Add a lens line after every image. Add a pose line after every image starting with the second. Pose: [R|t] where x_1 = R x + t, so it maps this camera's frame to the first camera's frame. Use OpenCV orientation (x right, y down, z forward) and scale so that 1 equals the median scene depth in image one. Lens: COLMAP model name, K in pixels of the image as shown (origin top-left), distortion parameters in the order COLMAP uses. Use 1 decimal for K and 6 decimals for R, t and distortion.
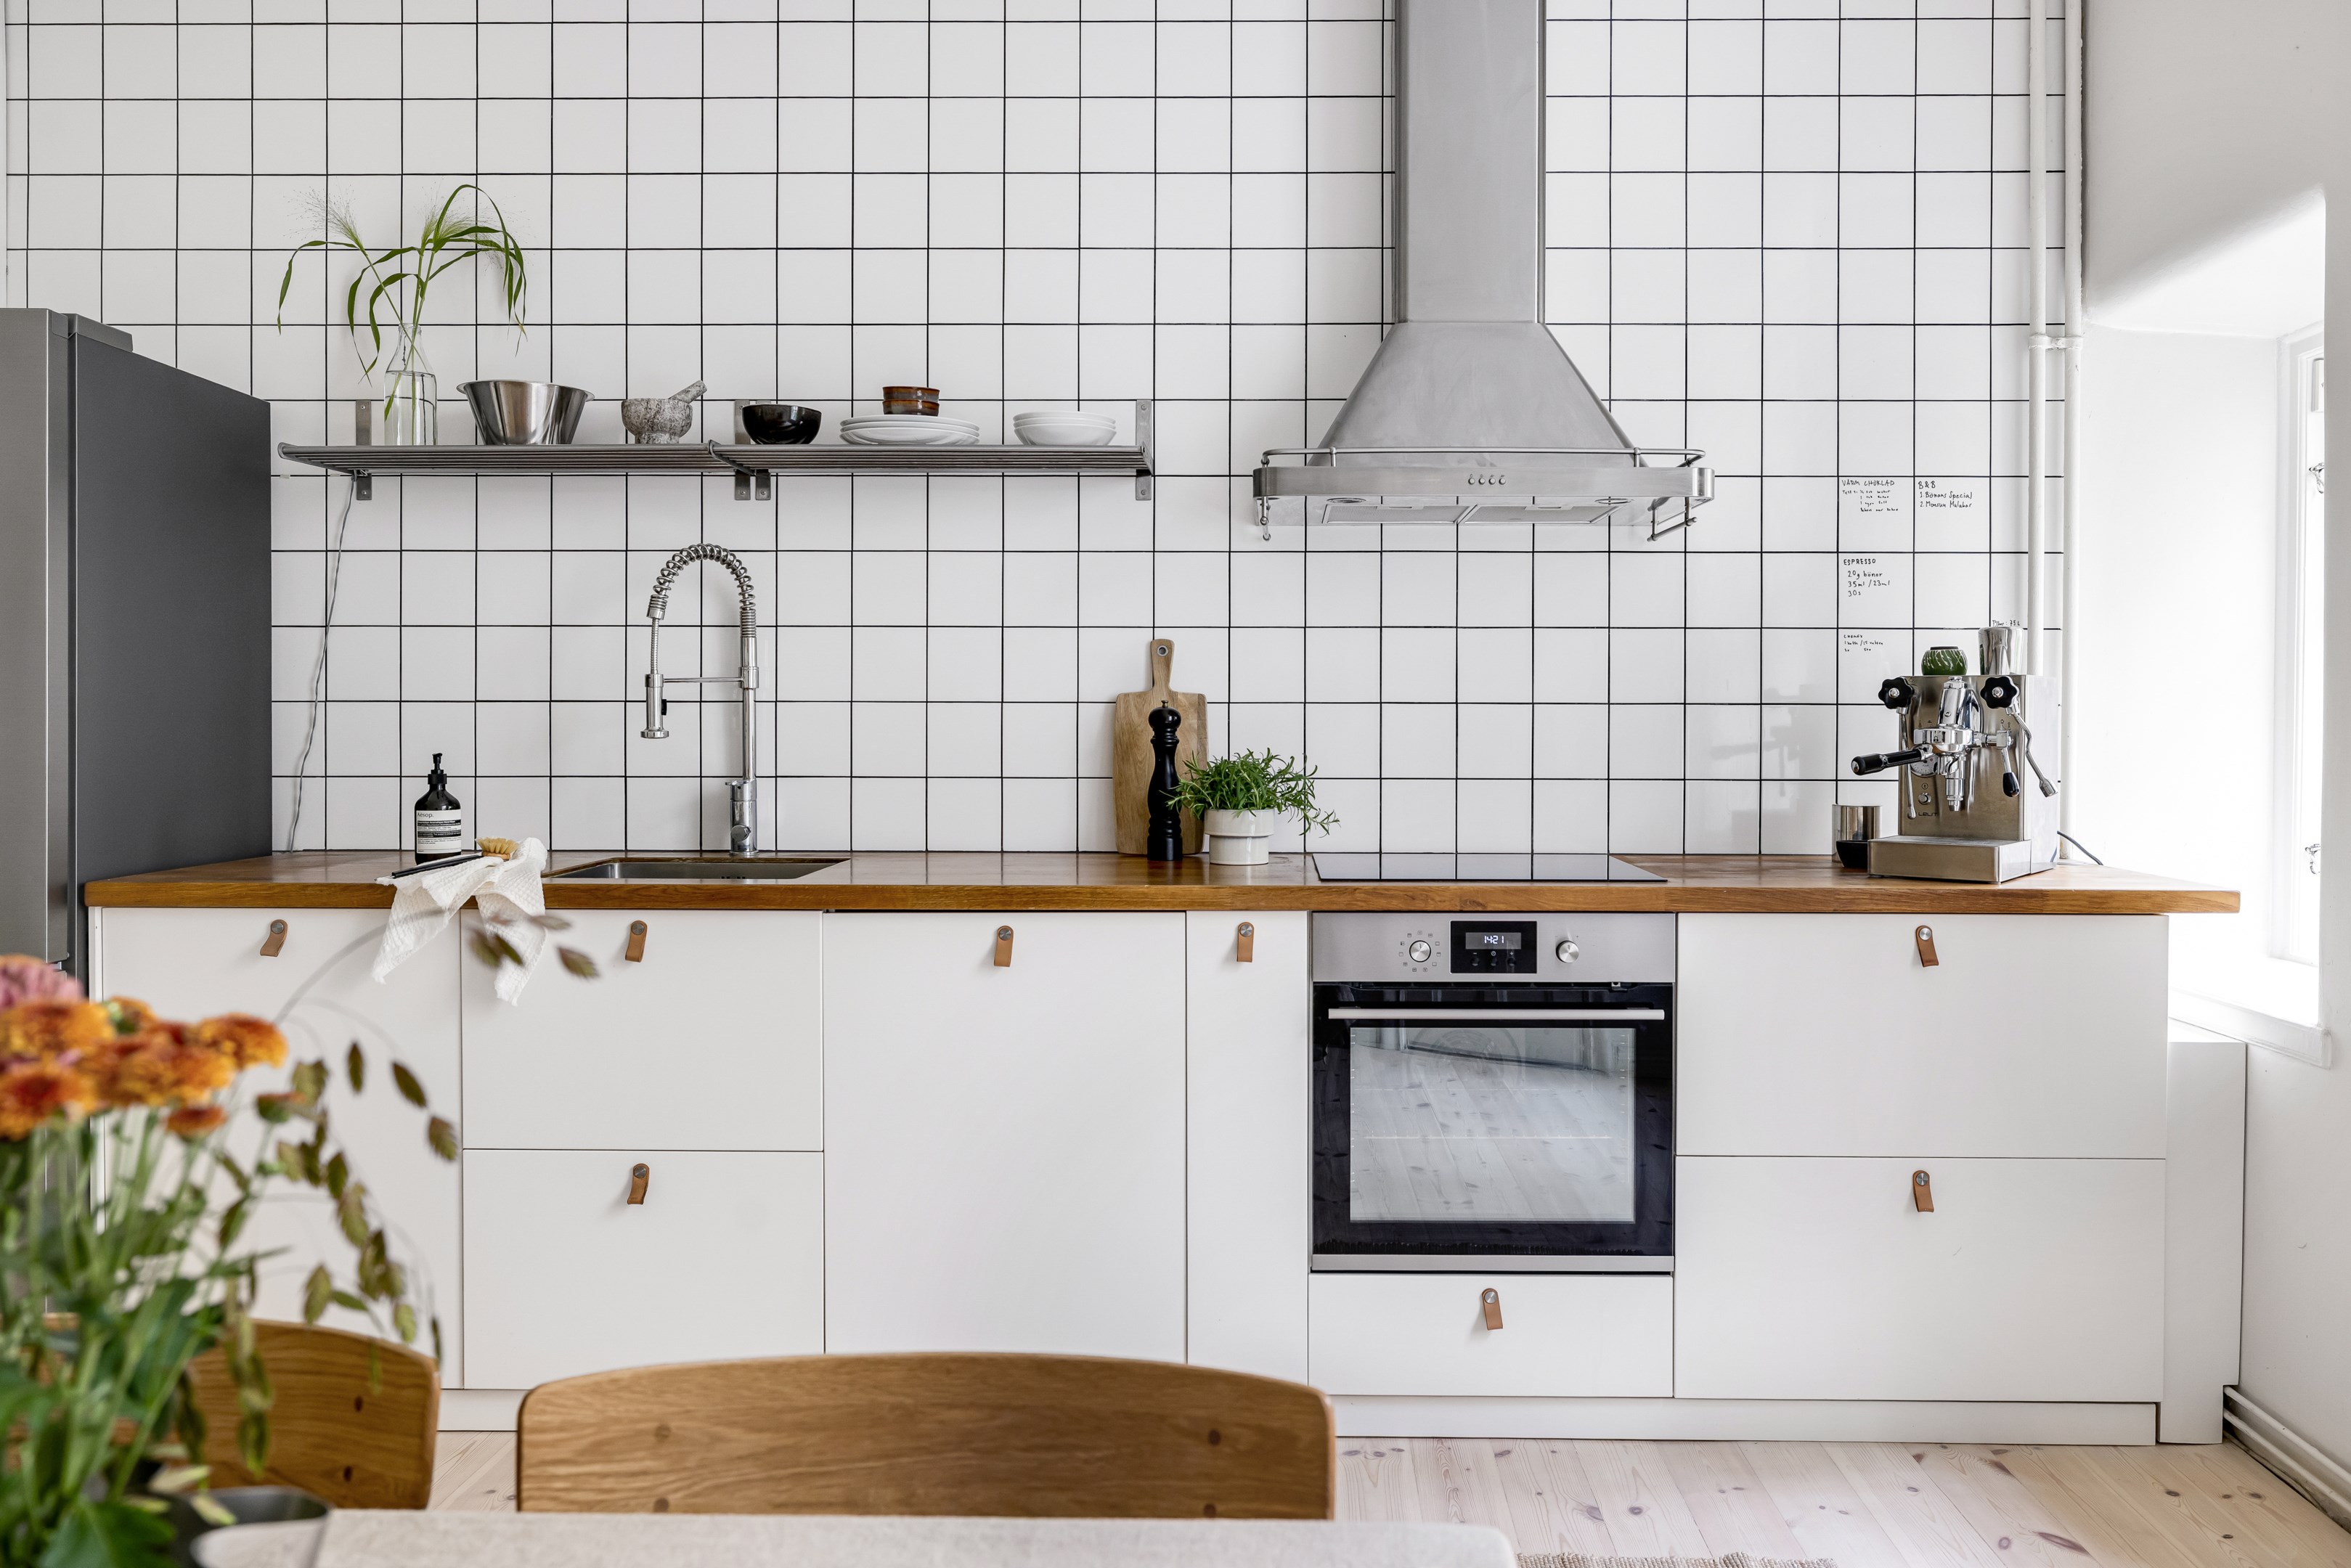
lens RADIAL K [[1720.6, 0, 1257.5], [0, 1720.6, 730.5], [0, 0, 1]] dist [-0.019854, -0.001713]
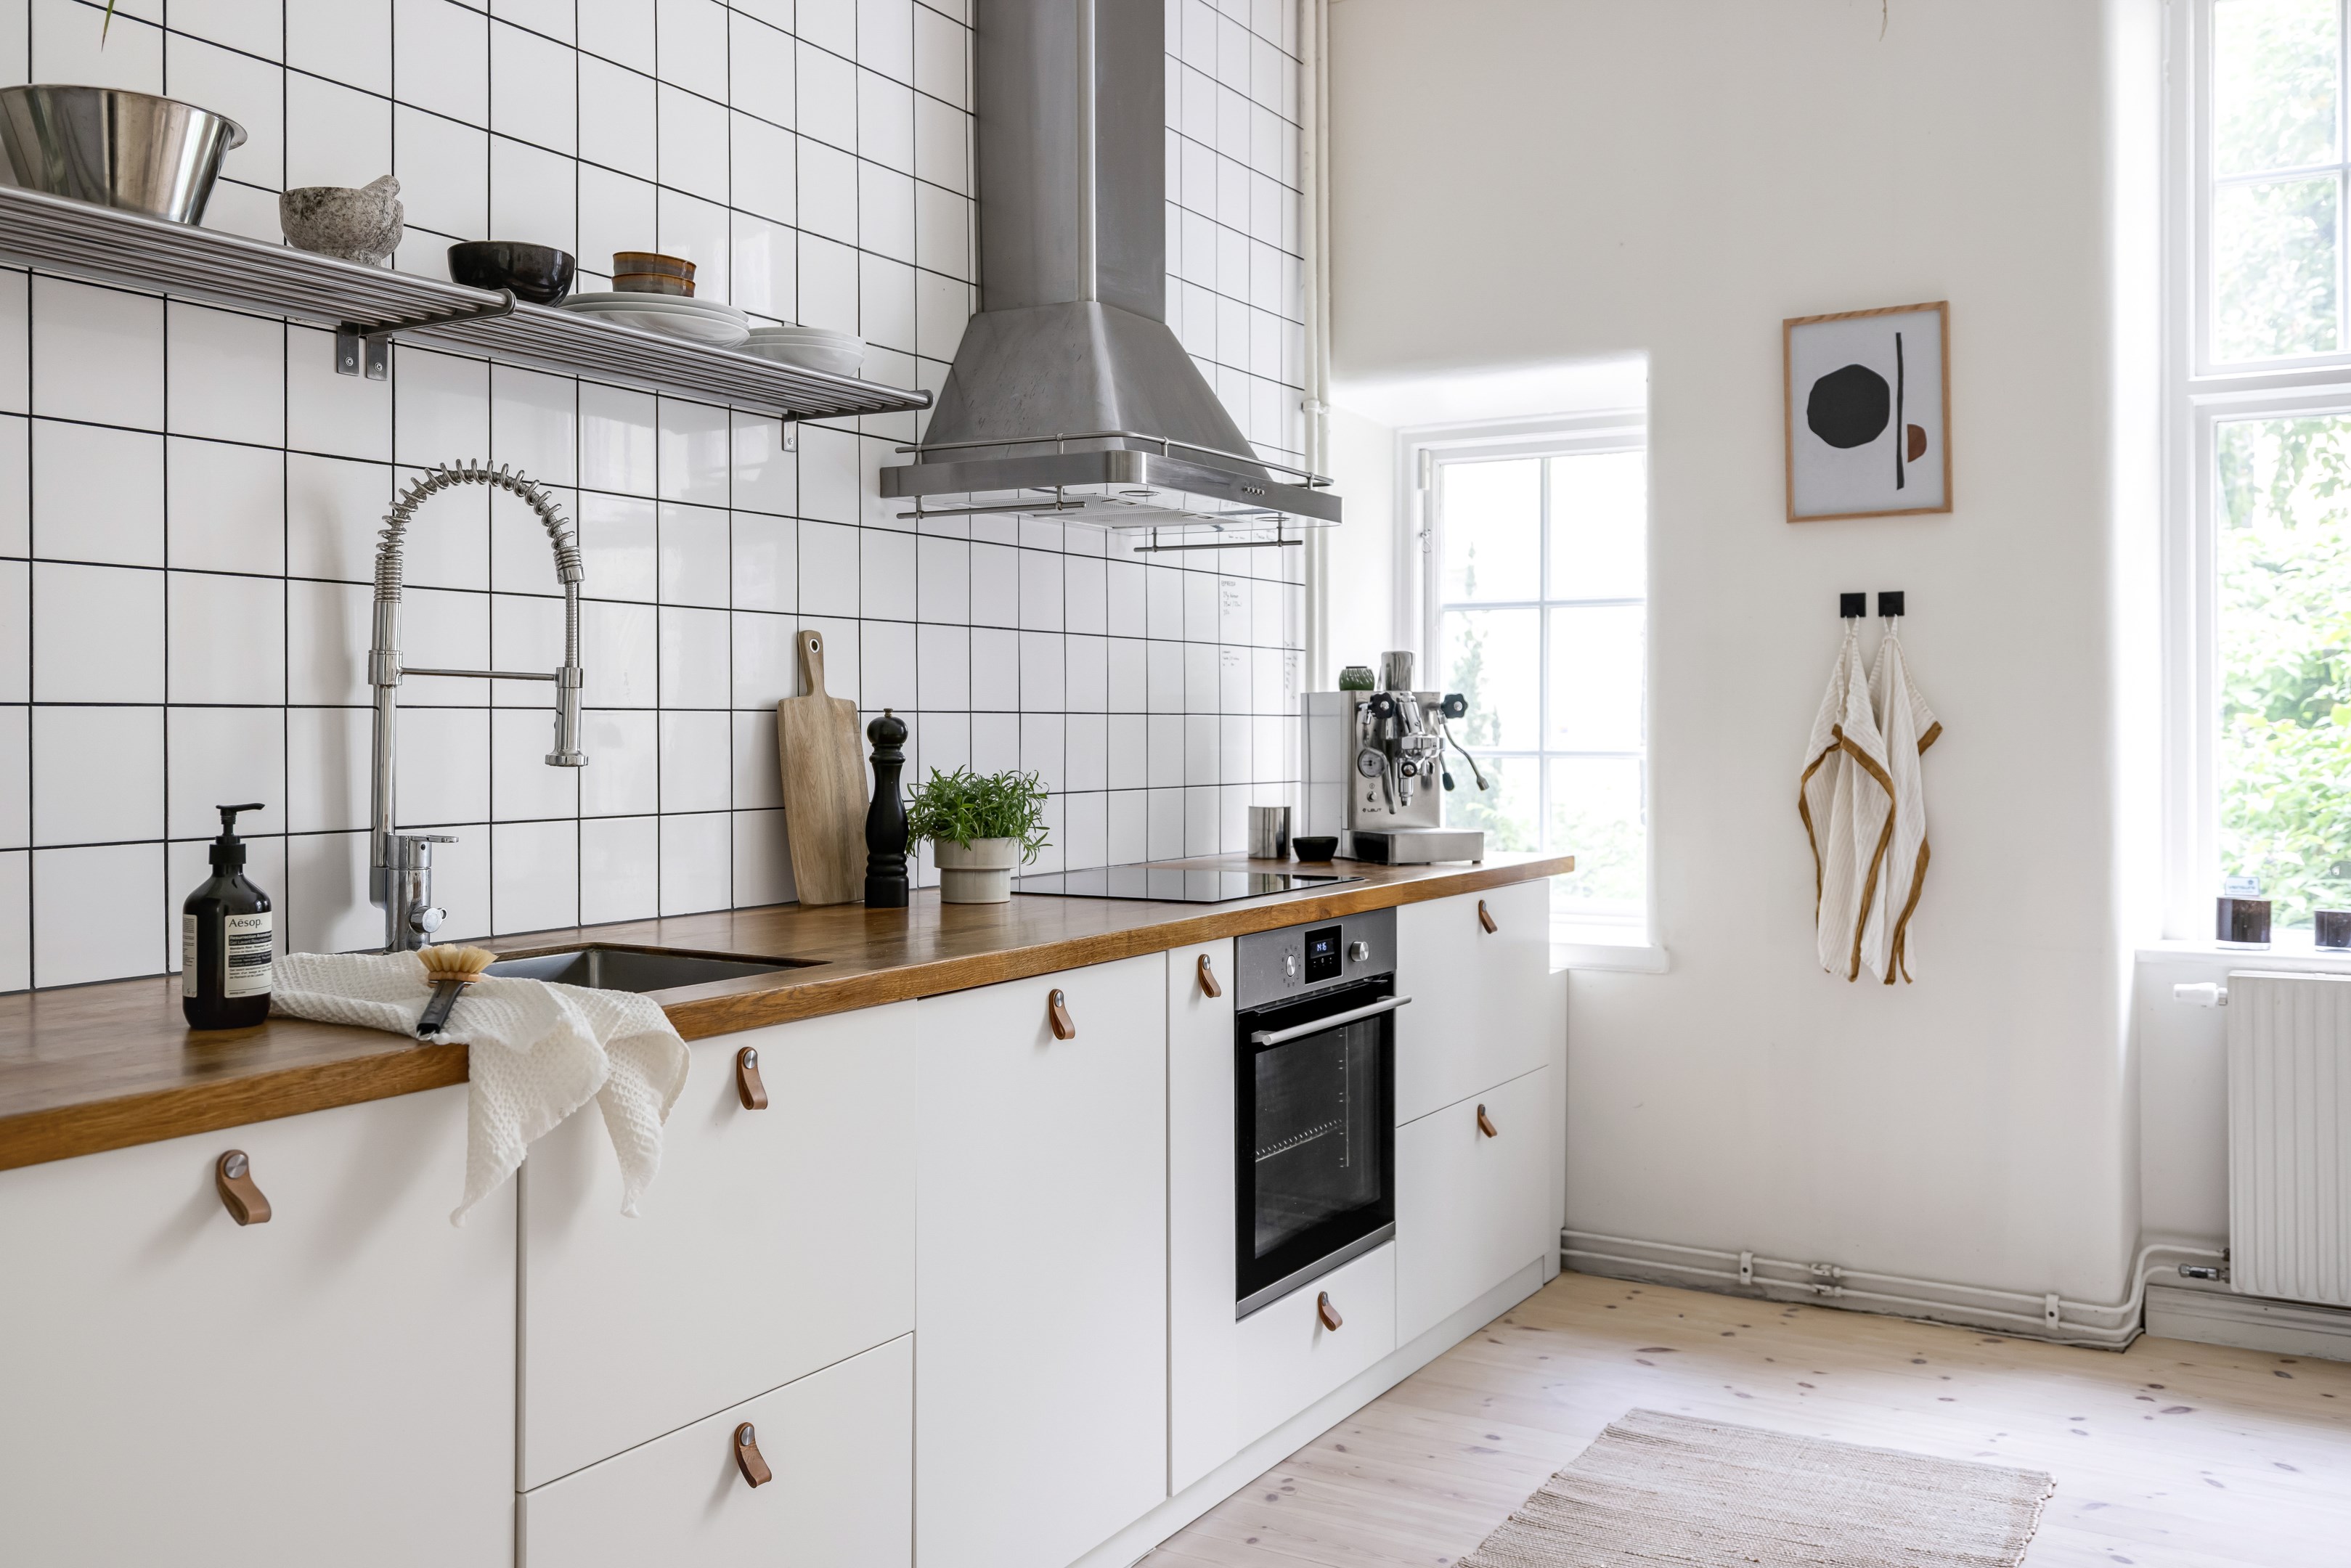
lens RADIAL K [[2022.2, 0, 1173.1], [0, 2022.2, 728.5], [0, 0, 1]] dist [-0.000943, 0.010695]
pose [[0.495092, -0.004307, 0.868830, -0.816230], [0.009528, 0.999954, -0.000473, -0.006490], [-0.868788, 0.008512, 0.495111, 0.413410]]
